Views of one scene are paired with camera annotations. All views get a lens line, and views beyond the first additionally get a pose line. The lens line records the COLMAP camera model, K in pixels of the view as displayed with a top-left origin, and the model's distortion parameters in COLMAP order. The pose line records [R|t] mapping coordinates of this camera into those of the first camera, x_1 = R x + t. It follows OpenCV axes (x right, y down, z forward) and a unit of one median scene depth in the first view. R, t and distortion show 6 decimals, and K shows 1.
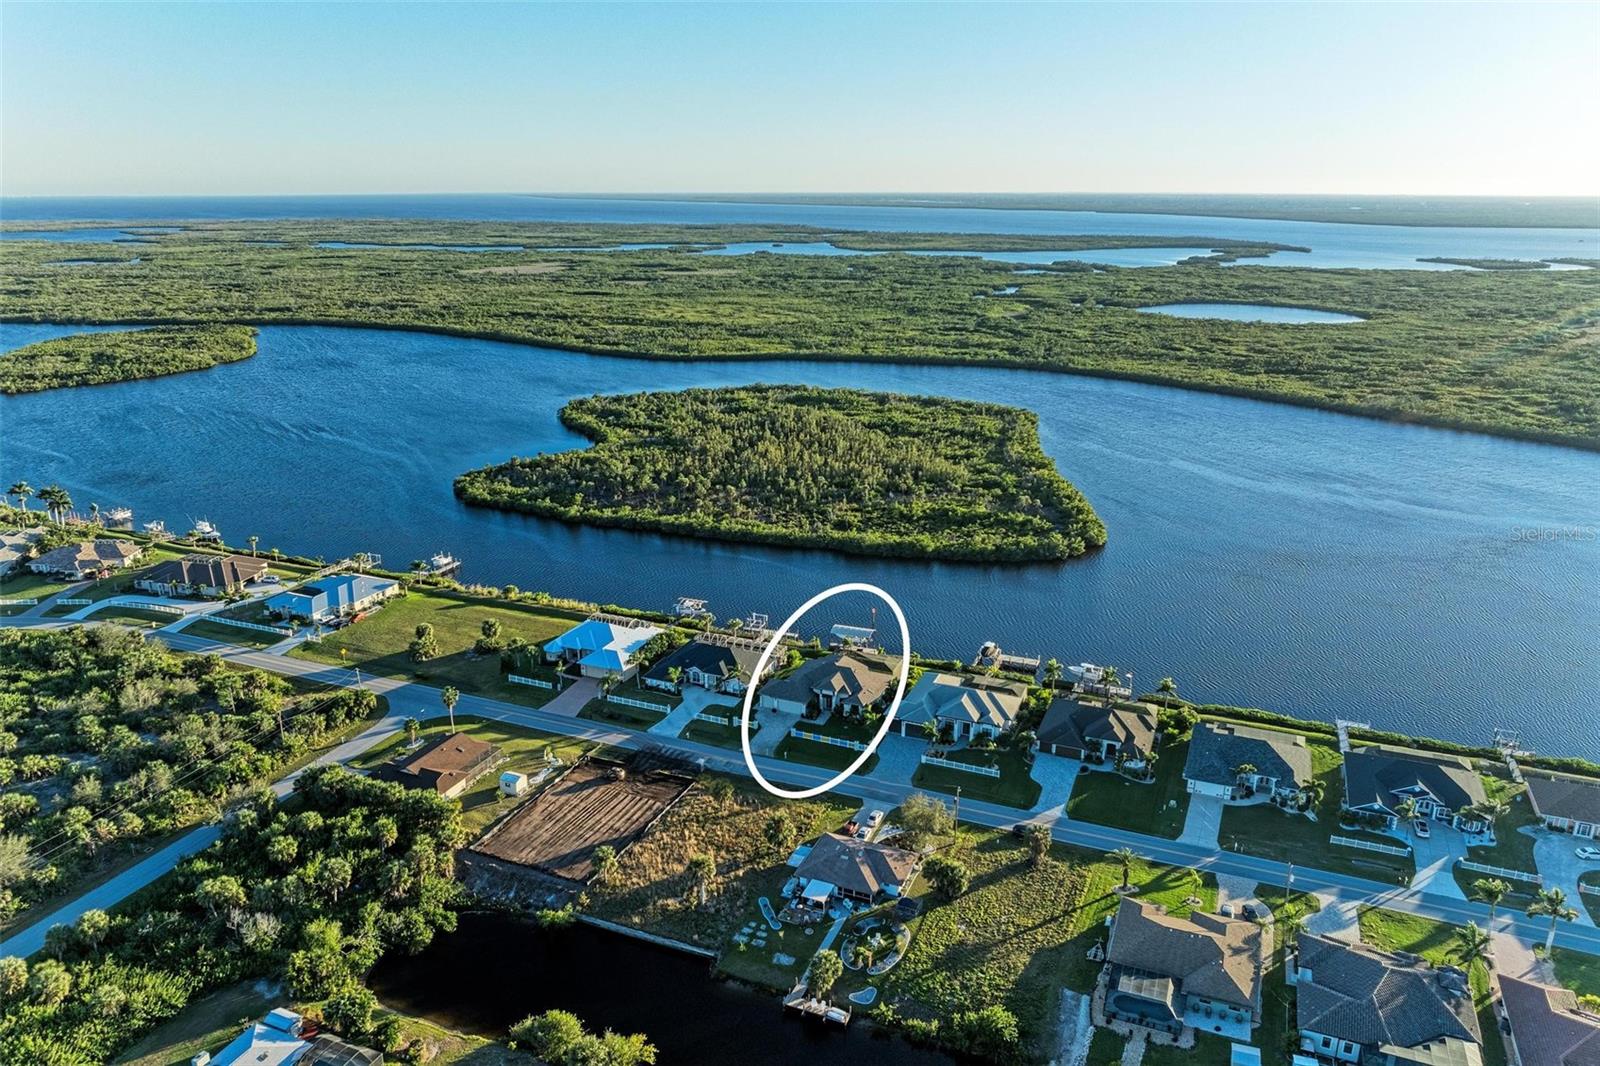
lens RADIAL K [[1108.0, 0, 790.9], [0, 1108.0, 525.2], [0, 0, 1]] dist [-0.017188, -0.004723]
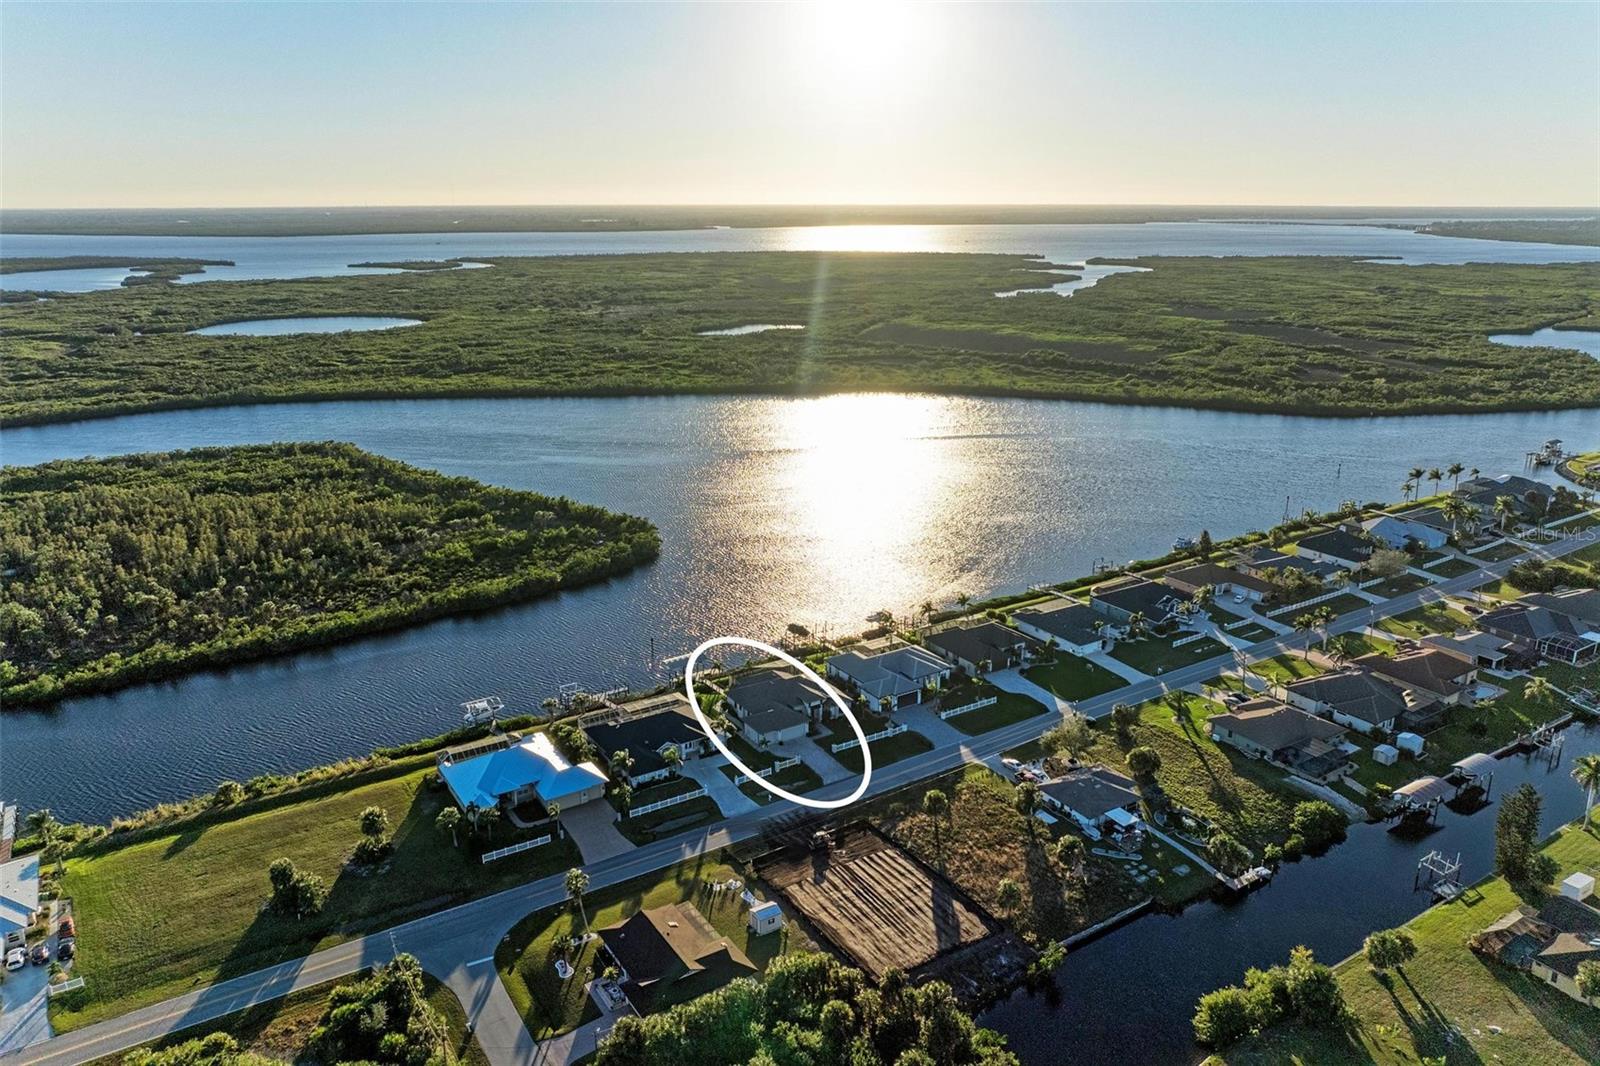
lens RADIAL K [[1108.0, 0, 790.9], [0, 1108.0, 525.2], [0, 0, 1]] dist [-0.017188, -0.004723]
pose [[0.569845, -0.230662, 0.788715, -0.556492], [0.239396, 0.964763, 0.109185, -0.087872], [-0.786108, 0.126597, 0.604985, 0.314769]]
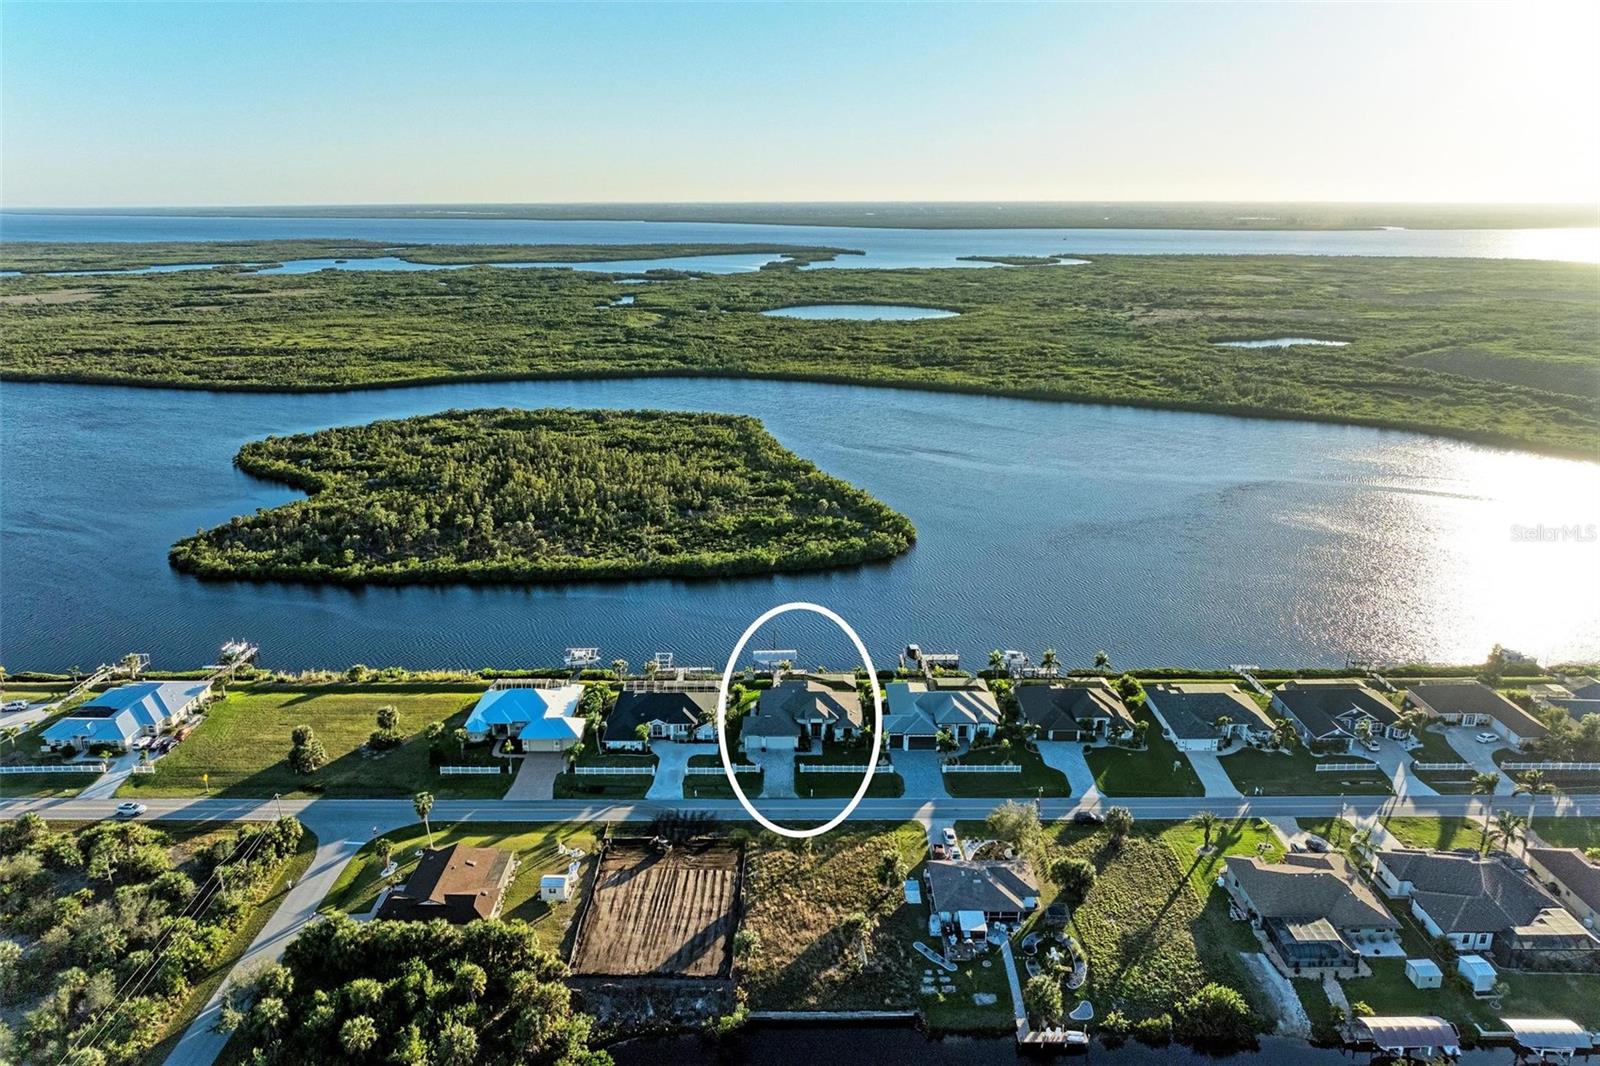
lens RADIAL K [[1108.0, 0, 790.9], [0, 1108.0, 525.2], [0, 0, 1]] dist [-0.017188, -0.004723]
pose [[0.922428, -0.111820, 0.369625, -0.252184], [0.115012, 0.993273, 0.013466, -0.025850], [-0.368644, 0.030090, 0.929083, 0.084488]]
